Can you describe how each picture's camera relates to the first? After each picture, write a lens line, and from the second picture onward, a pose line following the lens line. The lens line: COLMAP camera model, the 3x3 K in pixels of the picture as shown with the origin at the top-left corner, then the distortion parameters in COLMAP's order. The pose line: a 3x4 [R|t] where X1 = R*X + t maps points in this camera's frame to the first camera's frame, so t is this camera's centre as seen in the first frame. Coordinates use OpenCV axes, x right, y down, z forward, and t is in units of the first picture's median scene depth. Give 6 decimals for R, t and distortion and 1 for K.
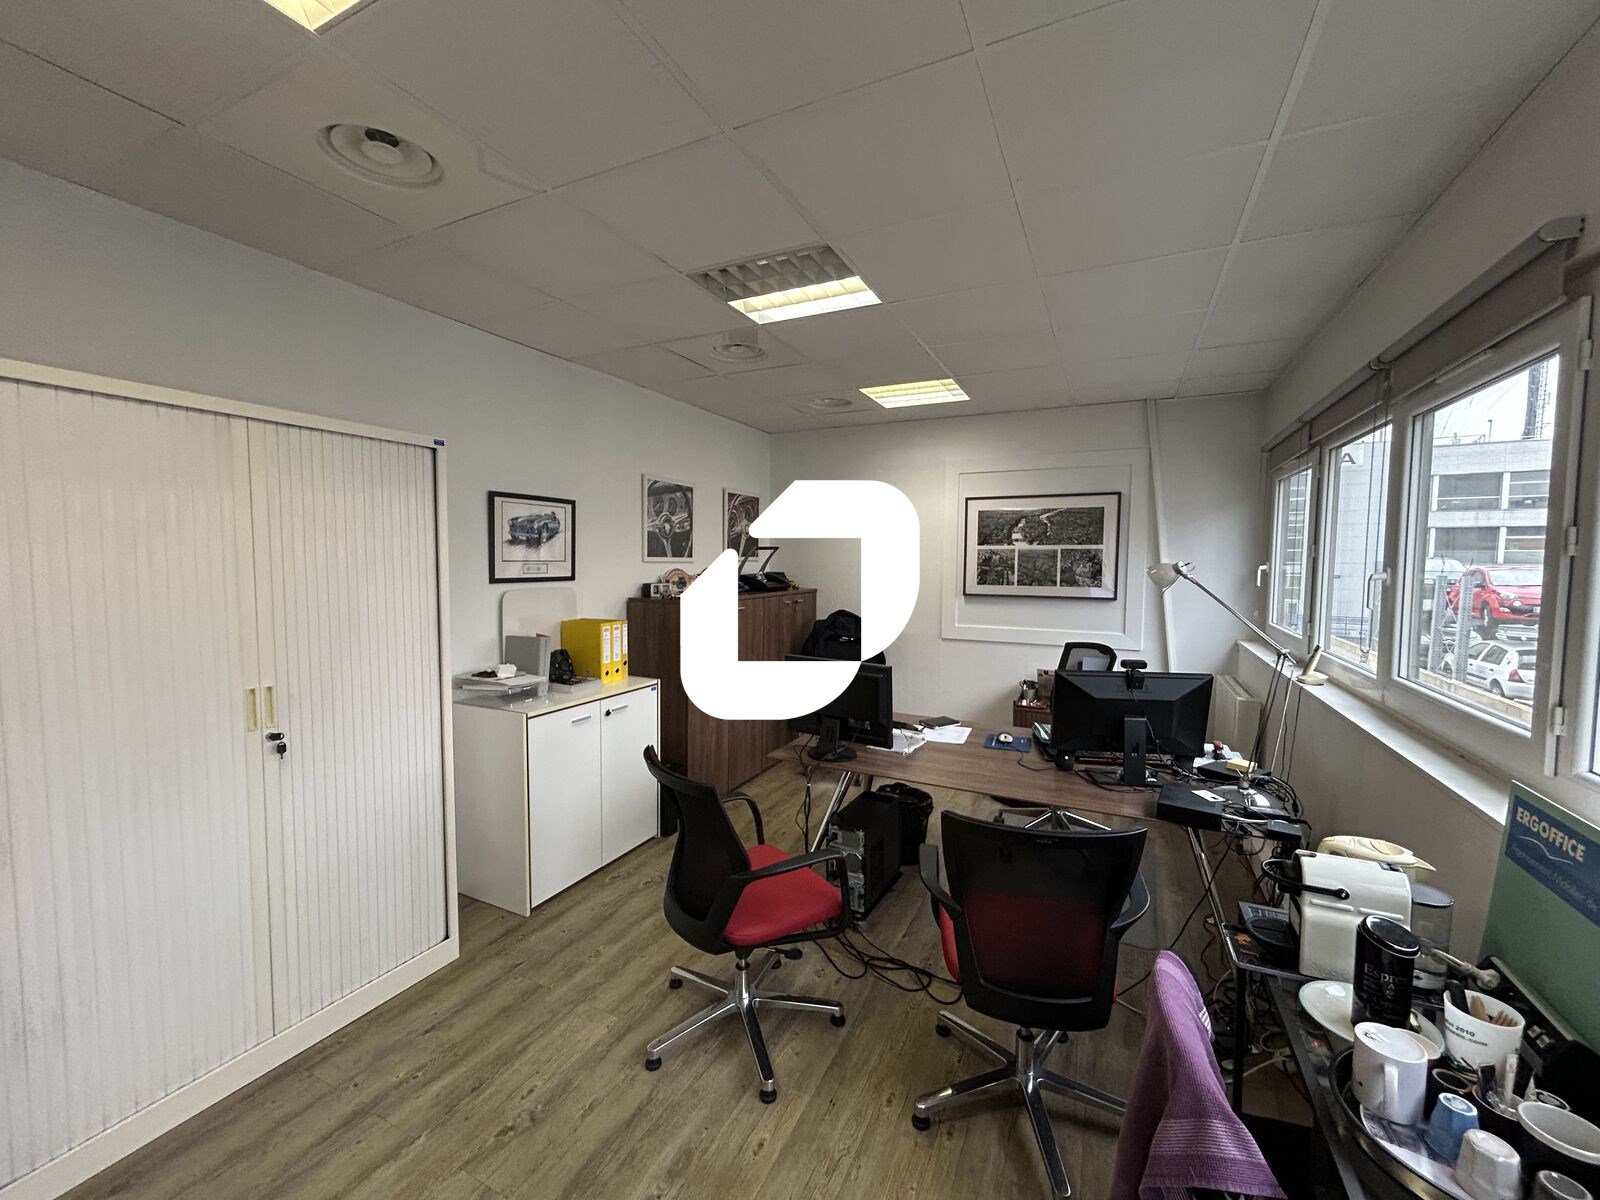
lens RADIAL K [[647.5, 0, 797.8], [0, 647.5, 596.5], [0, 0, 1]] dist [-0.002424, 0.000271]
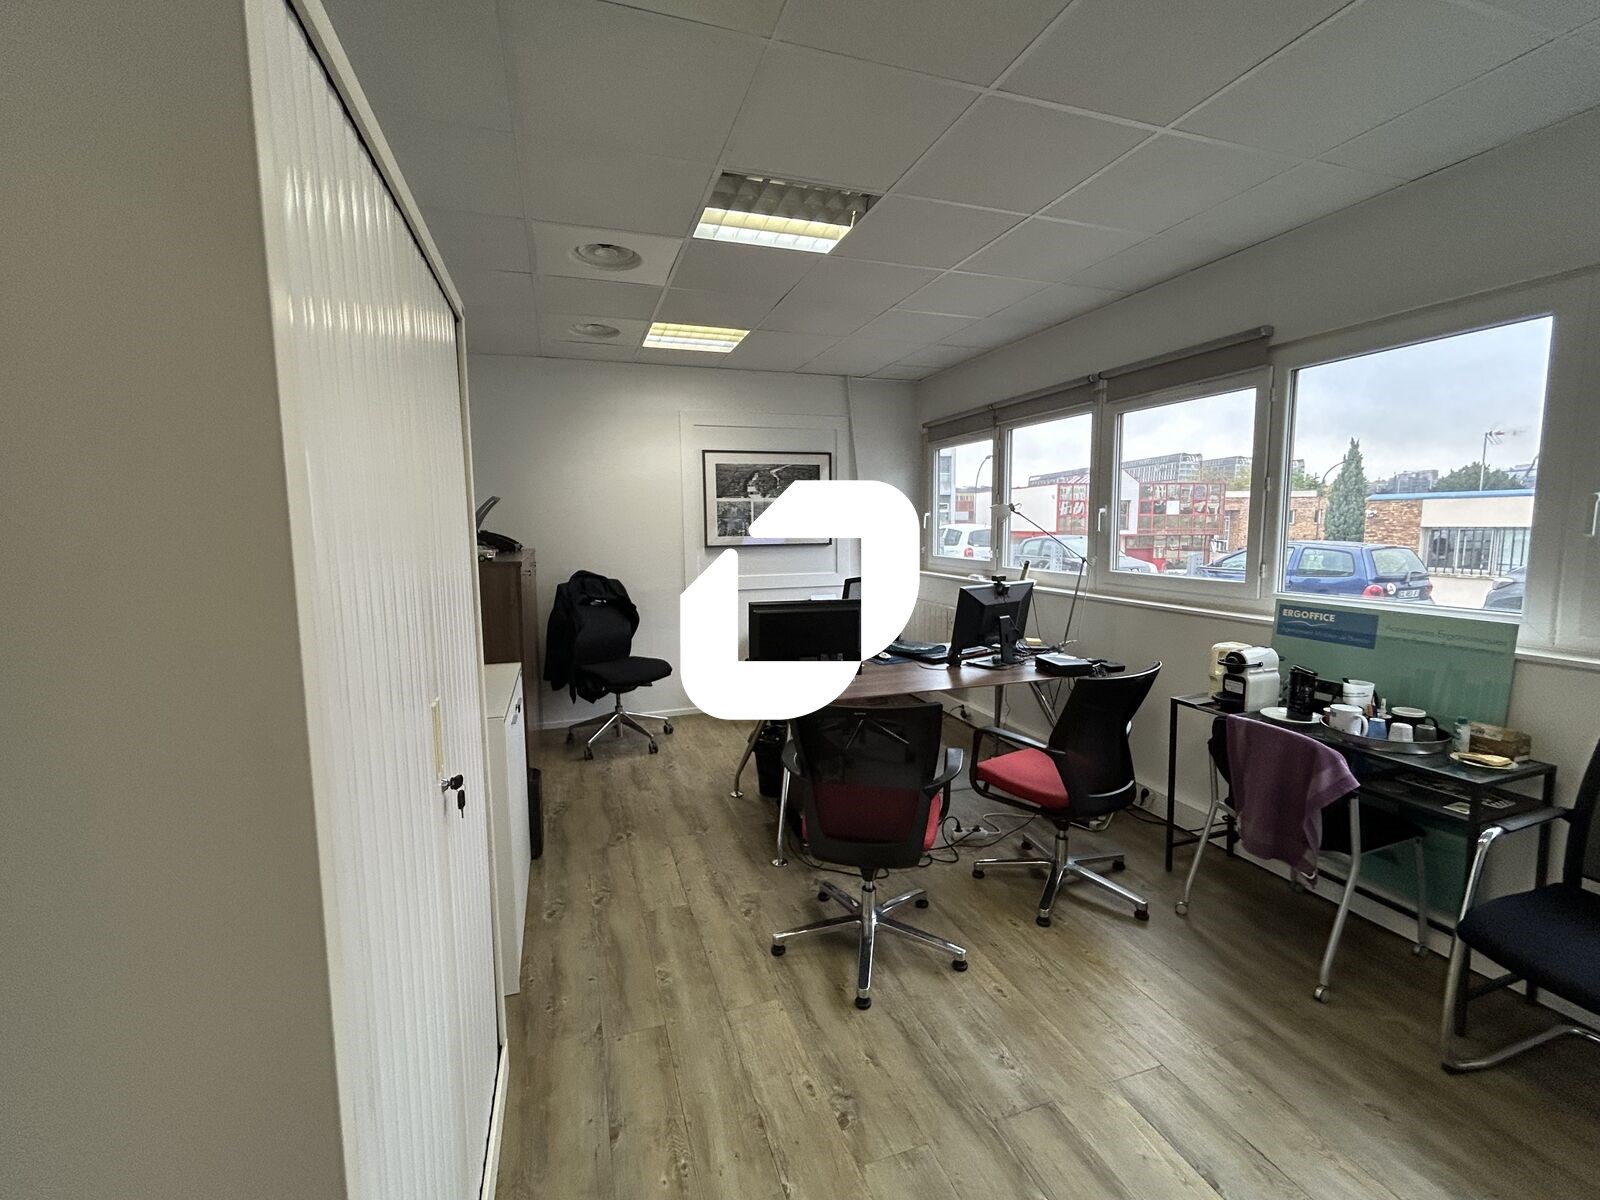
lens RADIAL K [[690.1, 0, 799.7], [0, 690.1, 596.5], [0, 0, 1]] dist [0.001938, -0.000120]
pose [[0.706000, -0.089955, 0.702476, -0.585363], [0.058410, 0.995917, 0.068828, 0.013083], [-0.705799, -0.007561, 0.708372, 0.191113]]
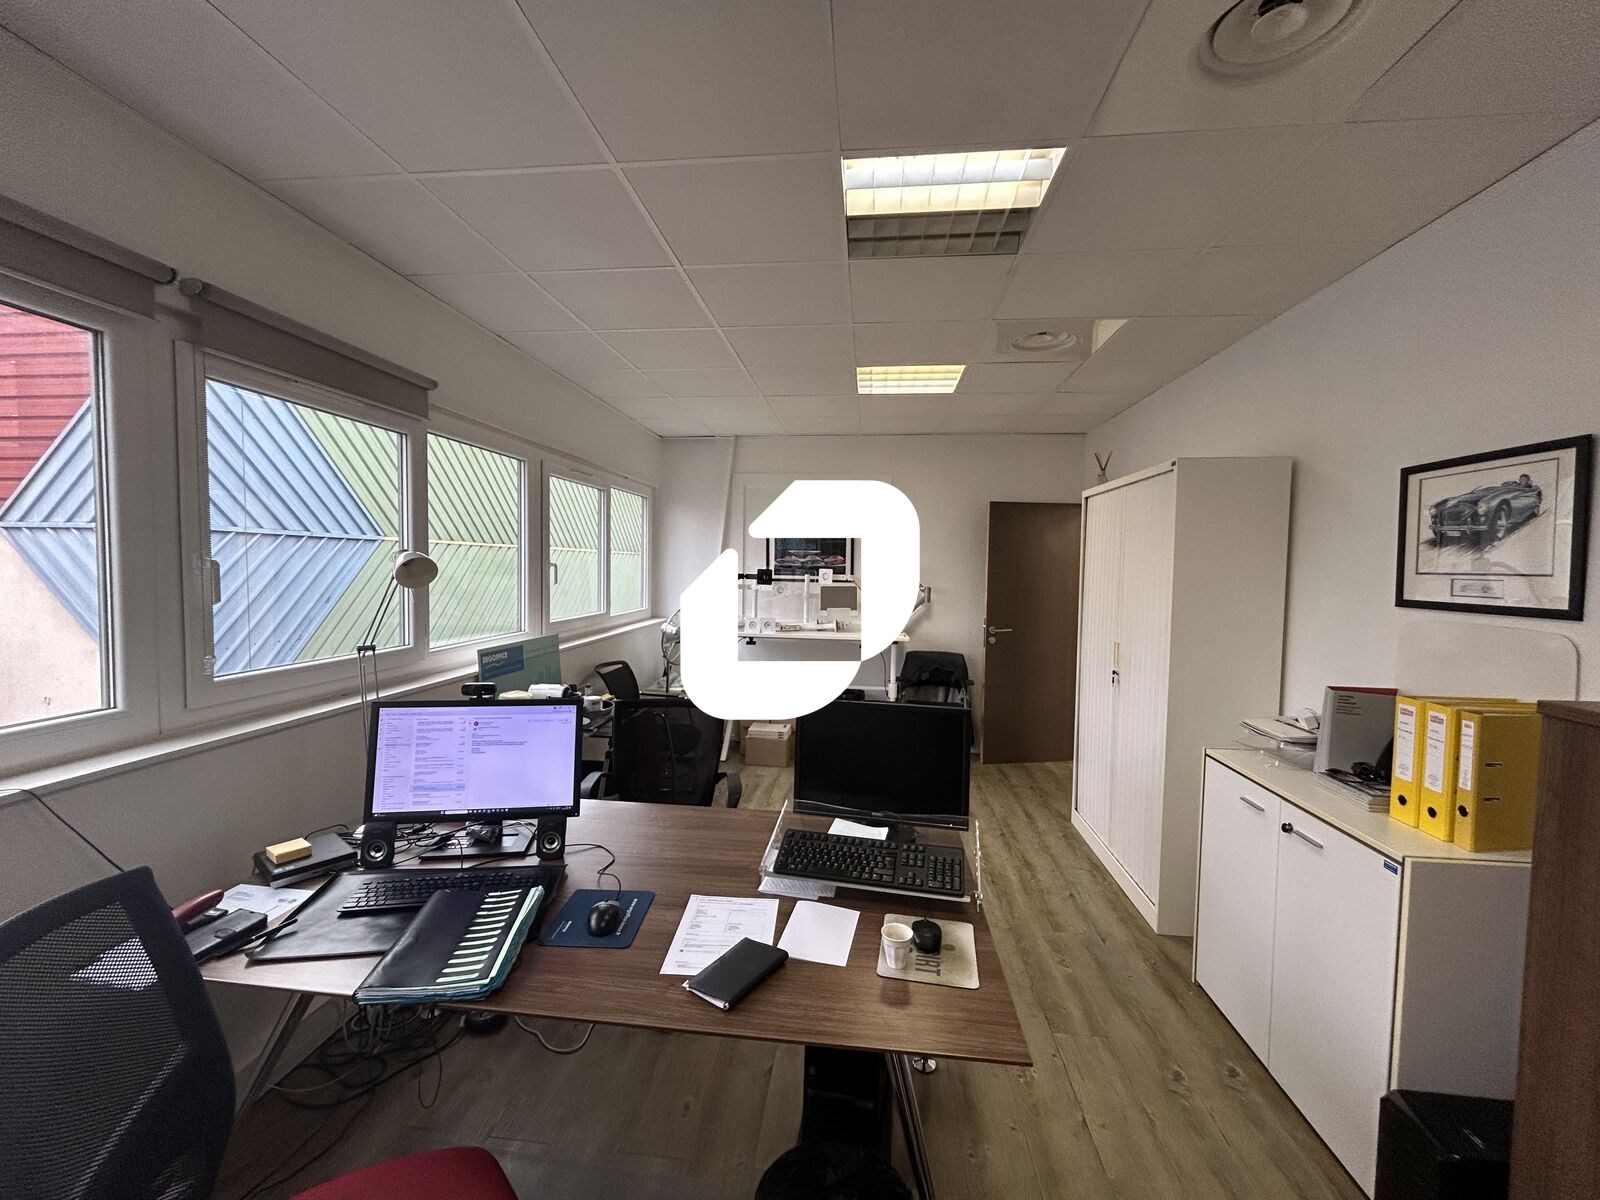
lens RADIAL K [[647.5, 0, 798.2], [0, 647.5, 596.1], [0, 0, 1]] dist [-0.002424, 0.000271]
pose [[-0.940741, -0.007817, -0.339037, 0.310294], [-0.044224, 0.994025, 0.099792, -0.065215], [0.336231, 0.108872, -0.935466, 1.312992]]
